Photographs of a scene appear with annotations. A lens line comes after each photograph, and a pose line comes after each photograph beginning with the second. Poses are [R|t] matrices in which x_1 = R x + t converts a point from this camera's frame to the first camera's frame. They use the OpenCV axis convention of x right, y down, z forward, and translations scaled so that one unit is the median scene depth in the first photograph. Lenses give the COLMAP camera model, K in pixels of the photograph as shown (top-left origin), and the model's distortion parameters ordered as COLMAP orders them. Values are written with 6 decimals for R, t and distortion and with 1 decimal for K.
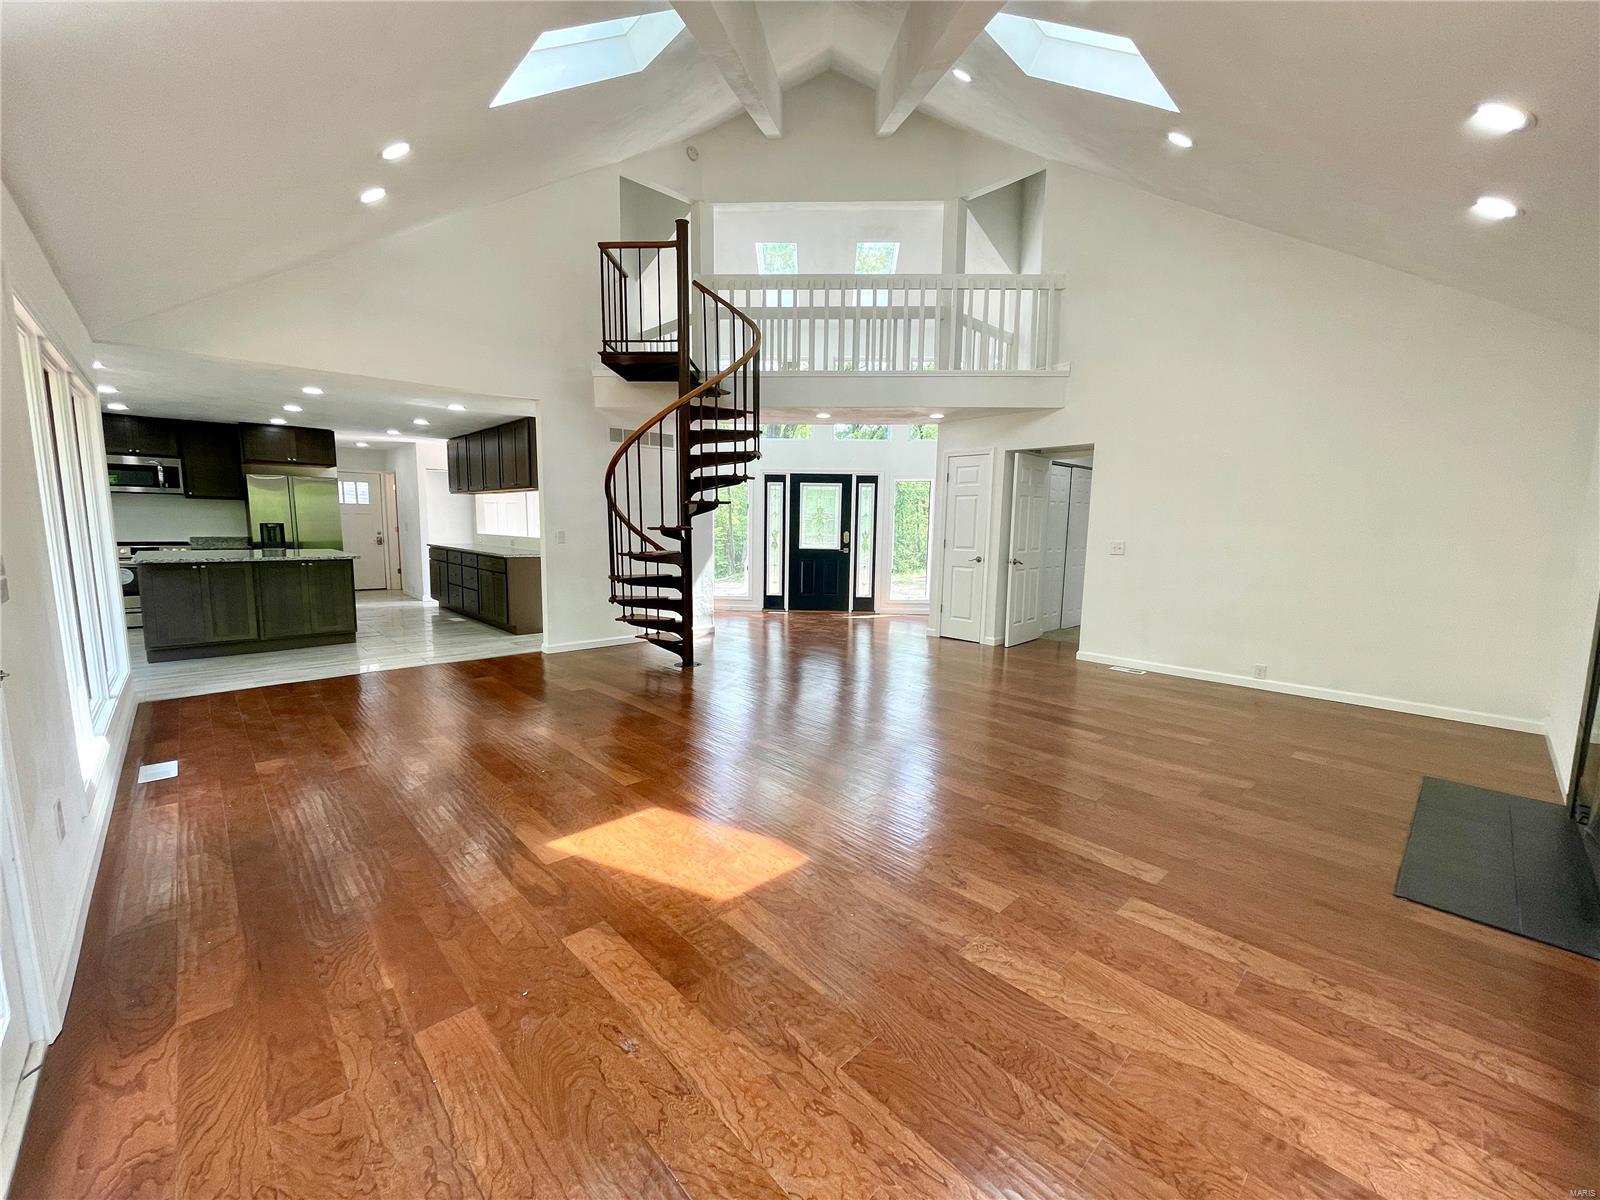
lens RADIAL K [[646.4, 0, 794.4], [0, 646.4, 605.8], [0, 0, 1]] dist [-0.008299, 0.001360]
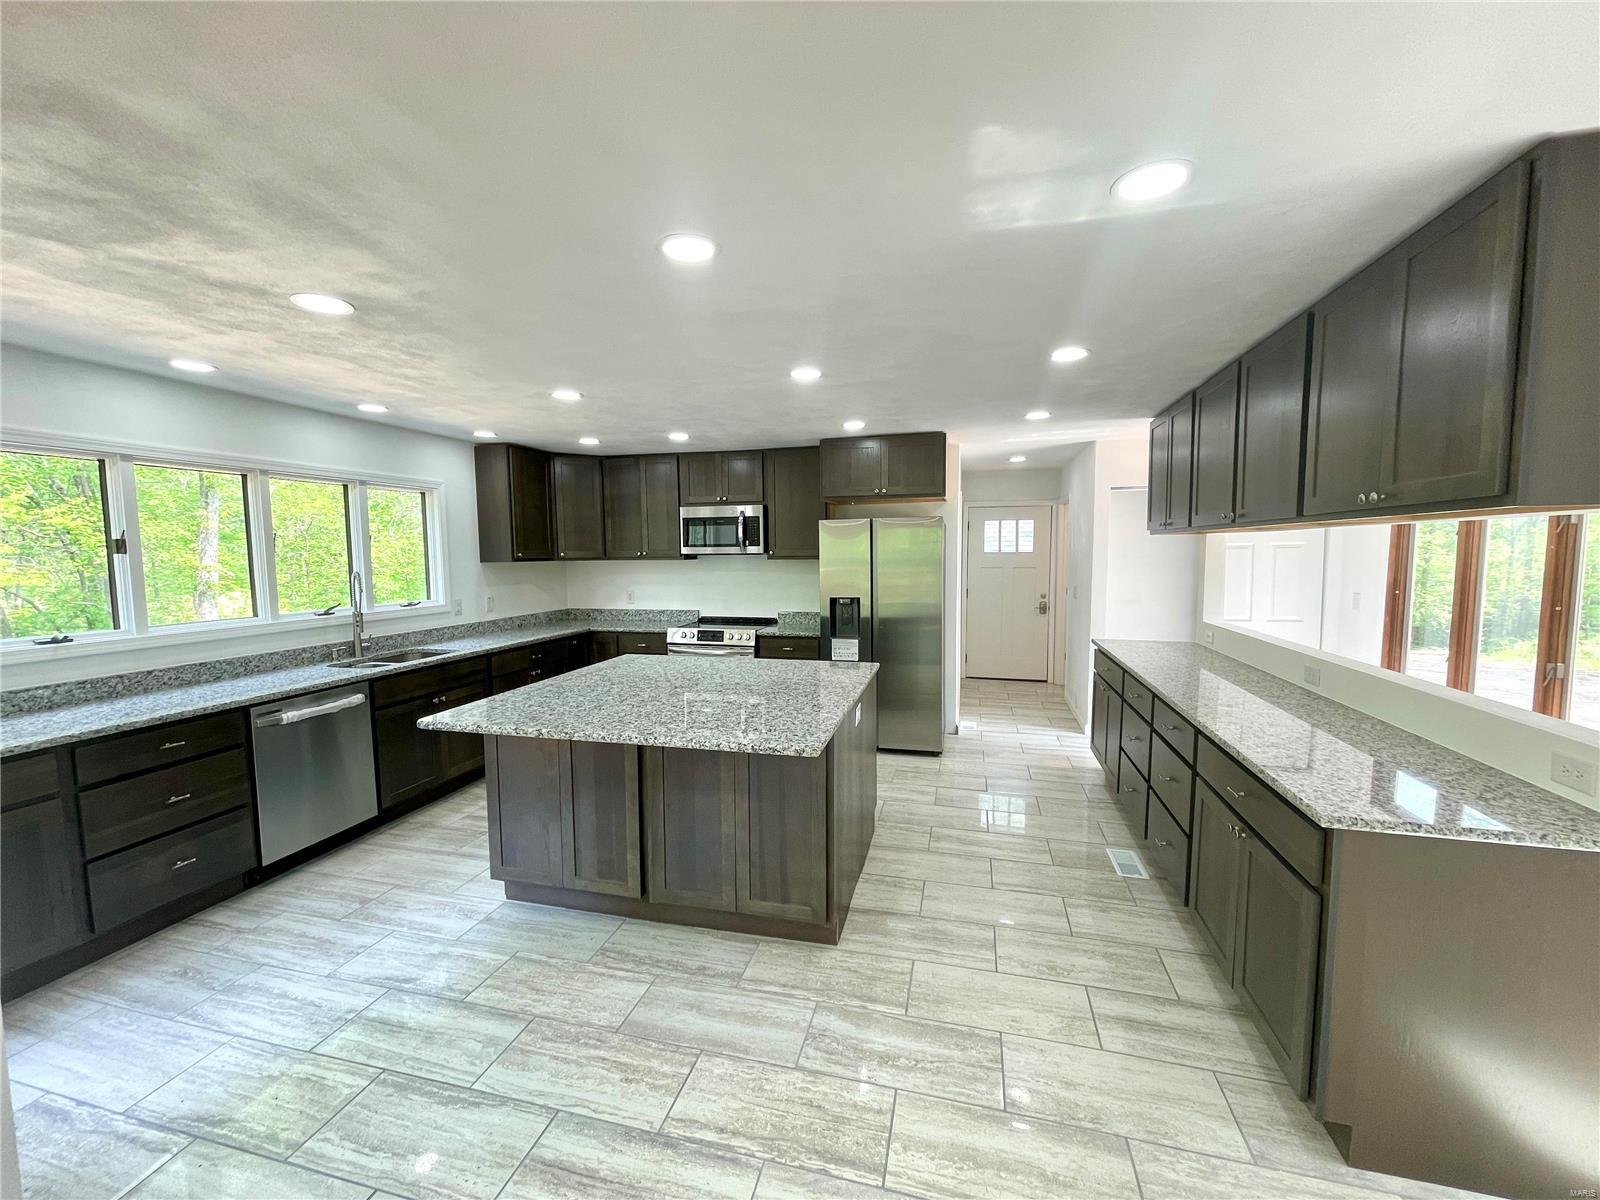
lens RADIAL K [[646.4, 0, 794.9], [0, 646.4, 602.7], [0, 0, 1]] dist [-0.008299, 0.001360]
pose [[0.521430, 0.048829, -0.851896, -0.302652], [-0.089819, 0.995956, 0.002110, -0.115880], [0.848554, 0.075416, 0.523707, 0.612083]]
